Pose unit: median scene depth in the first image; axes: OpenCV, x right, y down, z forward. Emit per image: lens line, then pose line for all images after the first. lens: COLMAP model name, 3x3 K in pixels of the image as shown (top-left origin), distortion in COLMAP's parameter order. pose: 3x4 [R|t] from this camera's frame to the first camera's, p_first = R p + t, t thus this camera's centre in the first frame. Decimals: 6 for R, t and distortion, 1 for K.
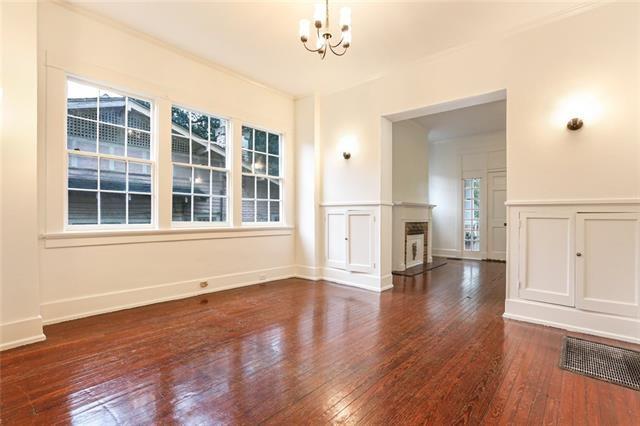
lens RADIAL K [[302.1, 0, 320.0], [0, 302.1, 213.0], [0, 0, 1]] dist [-0.001092, 0.000214]
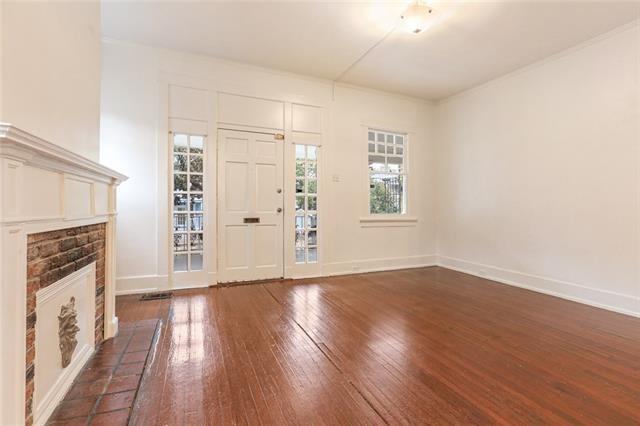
lens RADIAL K [[290.6, 0, 320.0], [0, 290.6, 213.0], [0, 0, 1]] dist [-0.000779, 0.000023]
pose [[0.438797, -0.015283, 0.898456, 0.174110], [-0.020427, 0.999427, 0.026977, 0.004610], [-0.898354, -0.030190, 0.438233, 0.668888]]
